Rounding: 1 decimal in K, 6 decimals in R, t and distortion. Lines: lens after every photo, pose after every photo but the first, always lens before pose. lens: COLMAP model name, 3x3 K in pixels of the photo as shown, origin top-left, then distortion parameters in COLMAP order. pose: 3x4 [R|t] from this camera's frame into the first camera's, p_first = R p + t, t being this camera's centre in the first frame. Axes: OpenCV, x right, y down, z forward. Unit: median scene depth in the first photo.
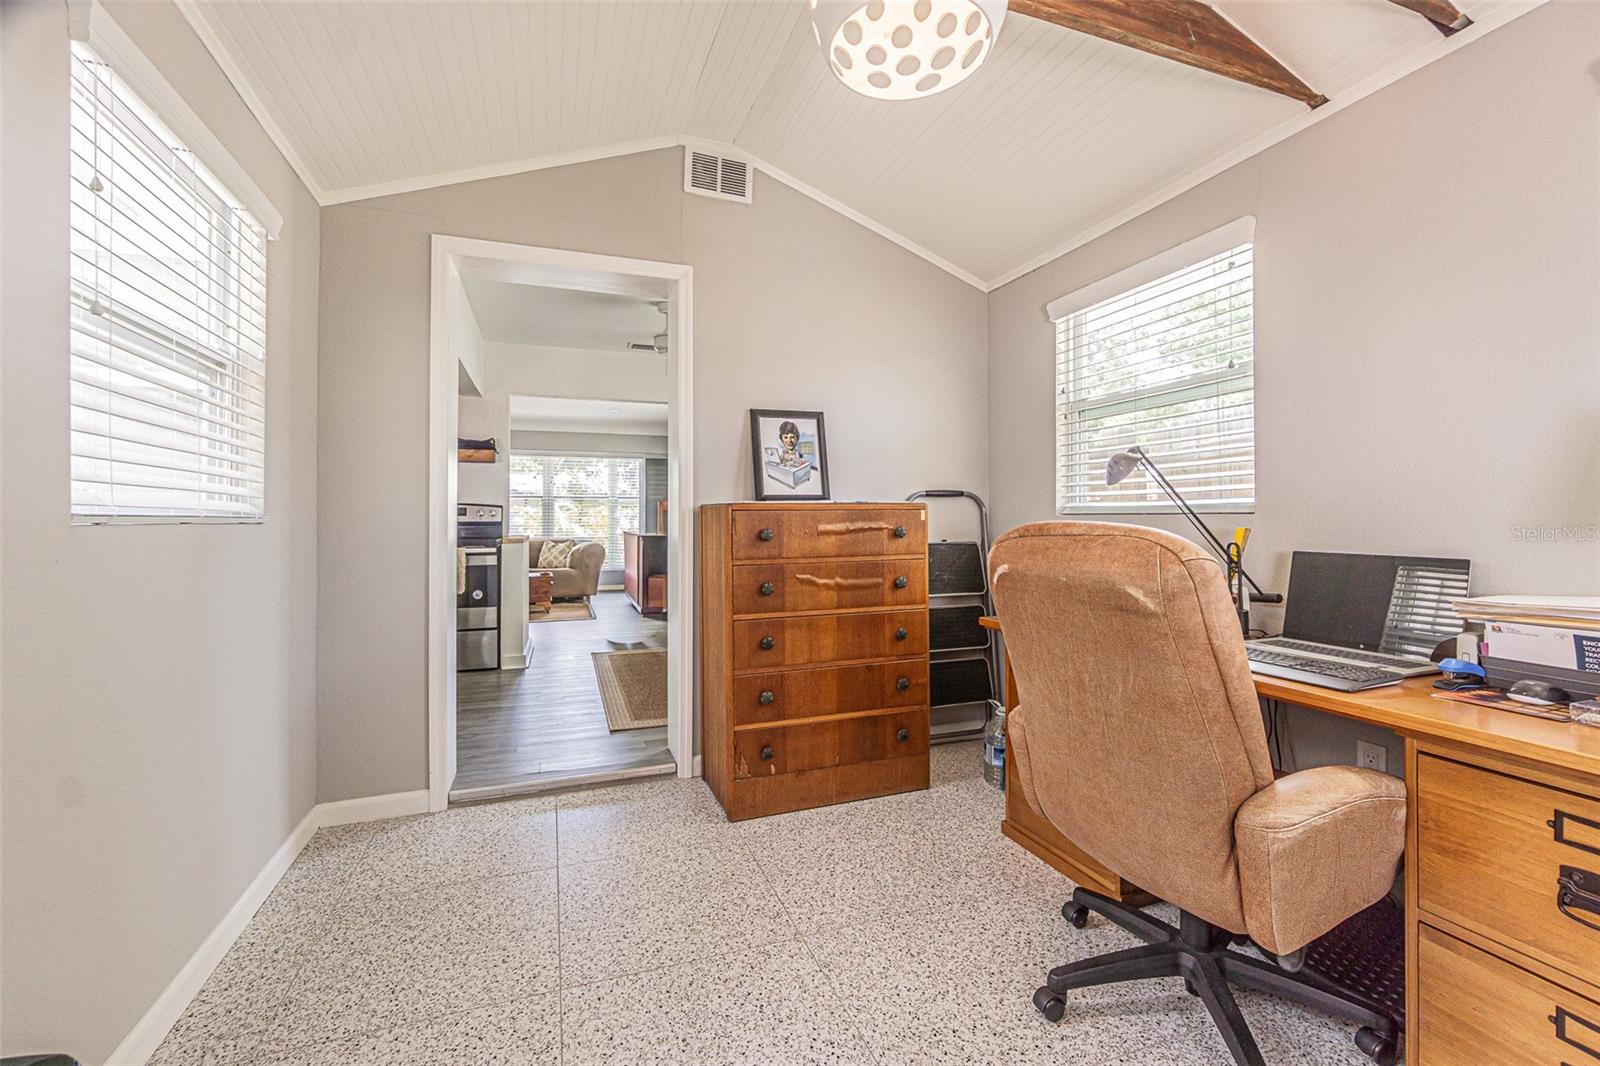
lens RADIAL K [[670.4, 0, 792.9], [0, 670.4, 535.7], [0, 0, 1]] dist [-0.000983, 0.000242]
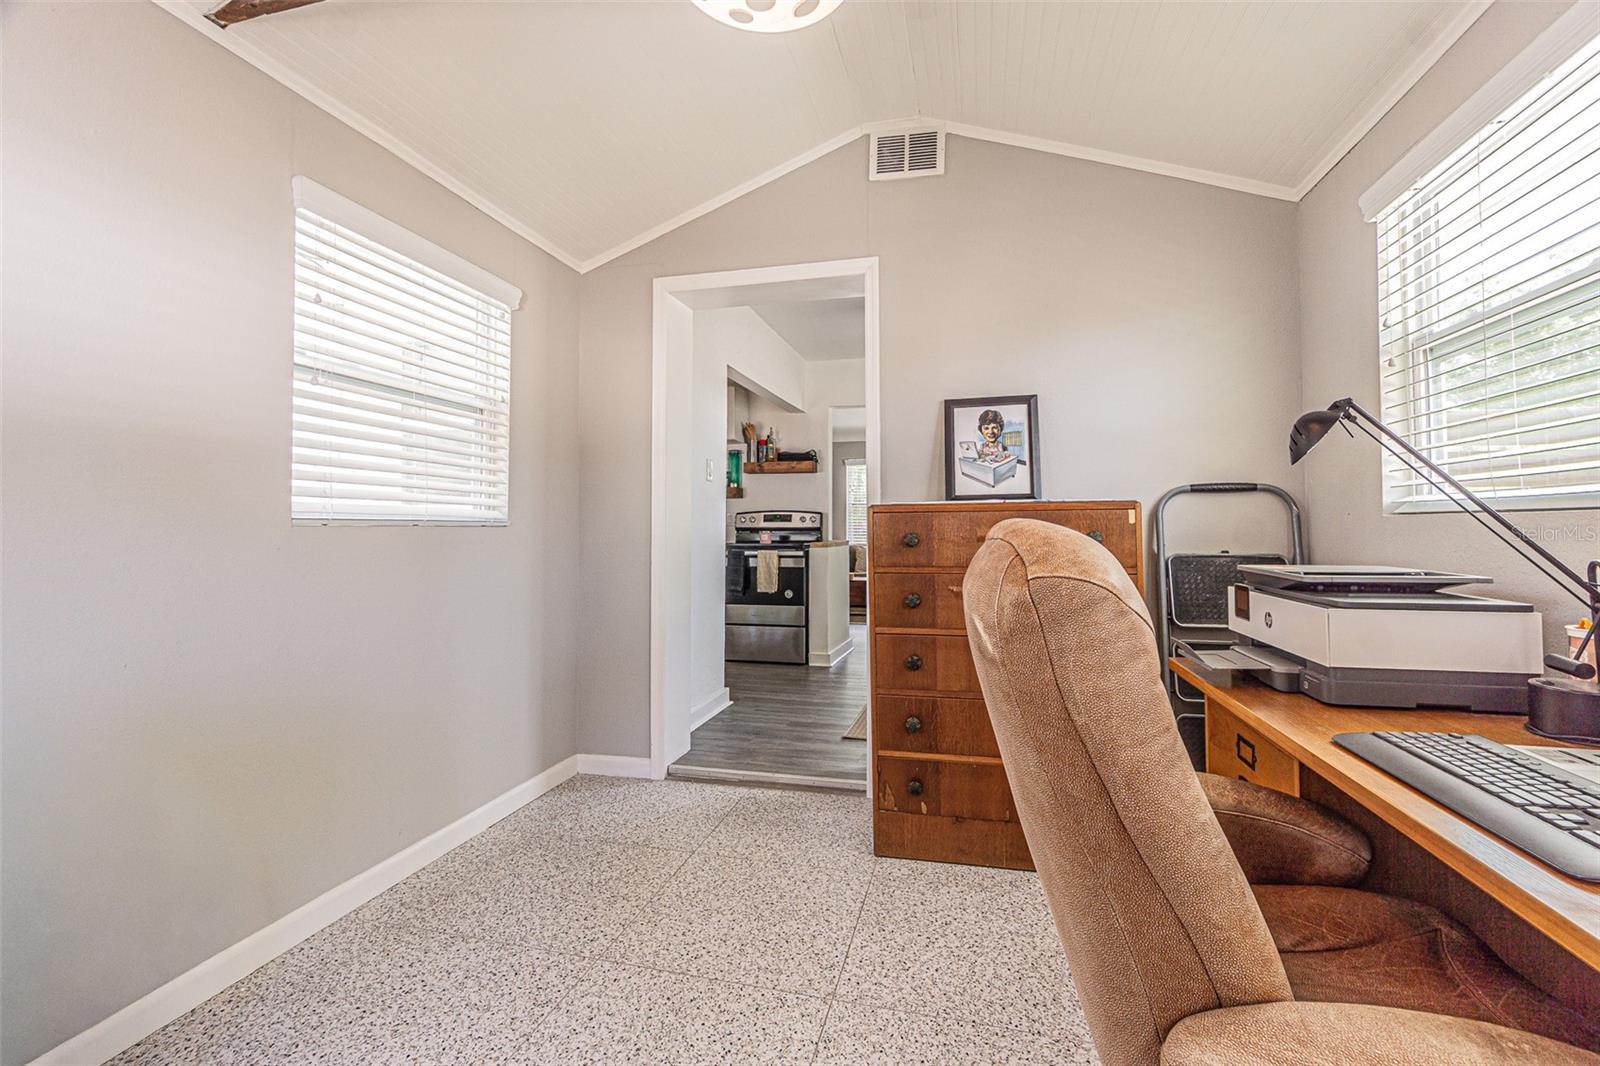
lens RADIAL K [[689.5, 0, 798.3], [0, 689.5, 526.4], [0, 0, 1]] dist [-0.002219, -0.000195]
pose [[0.832762, -0.000959, -0.553631, 0.296872], [-0.012458, 0.999713, -0.020471, 0.001223], [0.553491, 0.023944, 0.832511, 0.134727]]
